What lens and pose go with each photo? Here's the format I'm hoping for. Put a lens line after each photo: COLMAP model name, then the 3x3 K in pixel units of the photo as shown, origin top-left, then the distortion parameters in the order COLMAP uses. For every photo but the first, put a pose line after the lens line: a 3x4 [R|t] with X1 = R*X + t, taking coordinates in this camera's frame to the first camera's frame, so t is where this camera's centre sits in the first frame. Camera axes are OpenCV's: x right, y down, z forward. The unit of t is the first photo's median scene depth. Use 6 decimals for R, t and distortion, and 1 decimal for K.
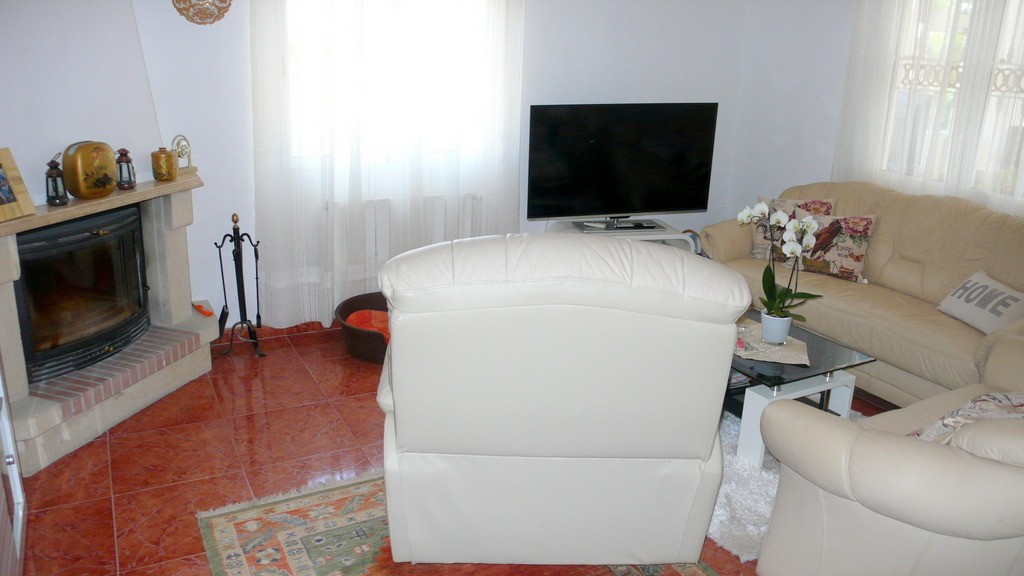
lens RADIAL K [[787.0, 0, 505.8], [0, 787.0, 281.8], [0, 0, 1]] dist [-0.126129, 0.090778]
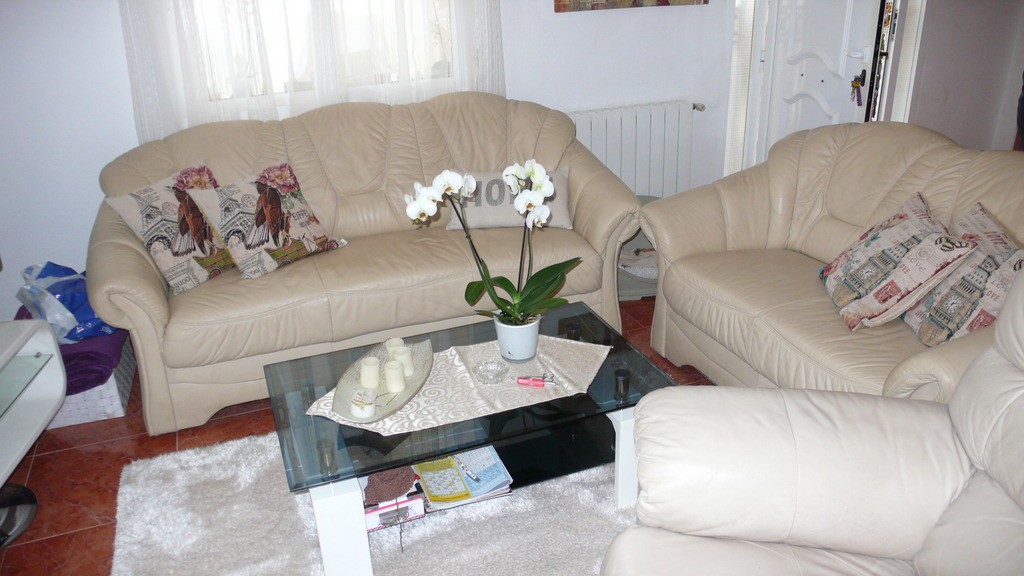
lens RADIAL K [[787.0, 0, 505.8], [0, 787.0, 281.8], [0, 0, 1]] dist [-0.126129, 0.090778]
pose [[0.117324, -0.436404, 0.892069, -0.199761], [0.323561, 0.866056, 0.381124, -0.200445], [-0.938905, 0.243924, 0.242812, 0.668836]]
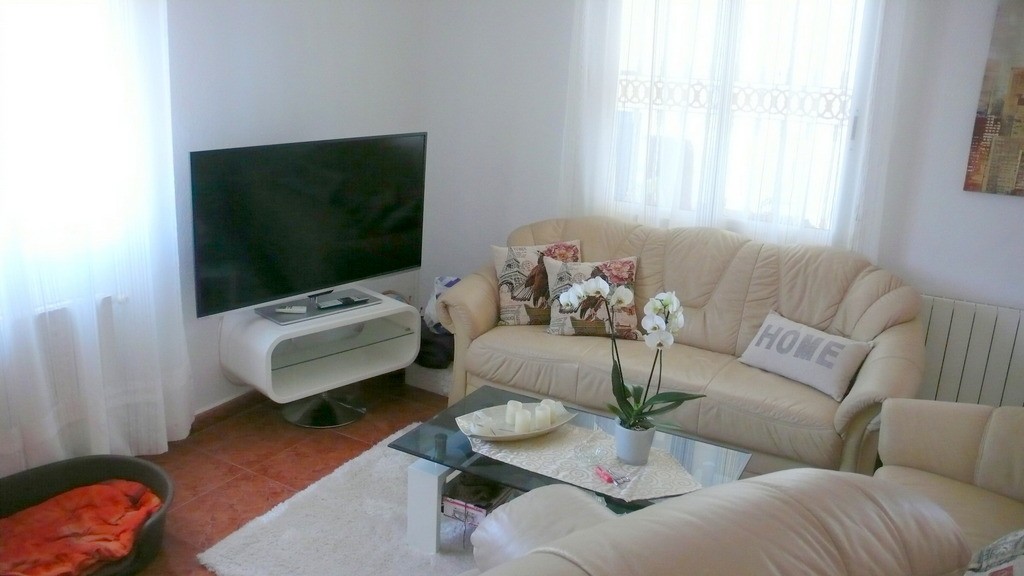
lens RADIAL K [[787.0, 0, 505.8], [0, 787.0, 281.8], [0, 0, 1]] dist [-0.126129, 0.090778]
pose [[0.844442, -0.132483, 0.519005, -0.102711], [0.138298, 0.990003, 0.027696, -0.105343], [-0.517486, 0.048390, 0.854322, 0.331243]]
